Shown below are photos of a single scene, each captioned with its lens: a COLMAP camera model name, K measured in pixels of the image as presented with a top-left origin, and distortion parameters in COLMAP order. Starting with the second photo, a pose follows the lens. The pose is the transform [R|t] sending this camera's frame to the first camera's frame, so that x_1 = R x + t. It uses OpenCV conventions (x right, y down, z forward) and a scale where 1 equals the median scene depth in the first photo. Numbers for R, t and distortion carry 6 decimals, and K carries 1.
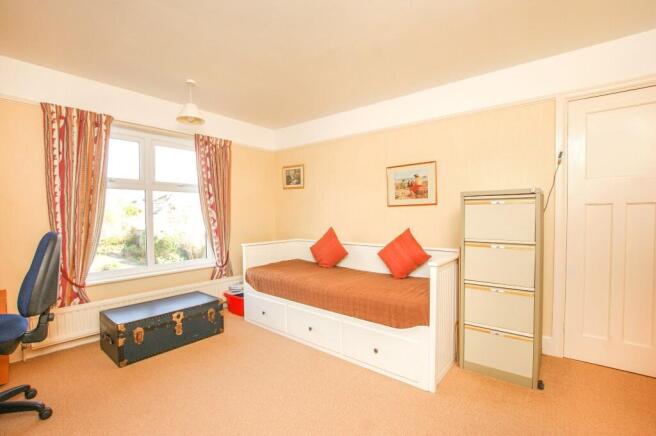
lens RADIAL K [[295.7, 0, 320.9], [0, 295.7, 219.1], [0, 0, 1]] dist [-0.000612, -0.000063]
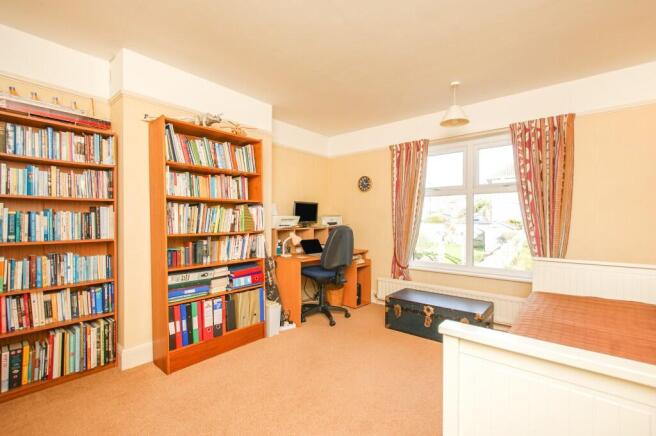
lens RADIAL K [[295.7, 0, 320.9], [0, 295.7, 219.1], [0, 0, 1]] dist [-0.000612, -0.000063]
pose [[0.007459, -0.000706, -0.999972, 0.537407], [-0.024479, 0.999700, -0.000888, 0.006215], [0.999673, 0.024485, 0.007439, 0.533065]]
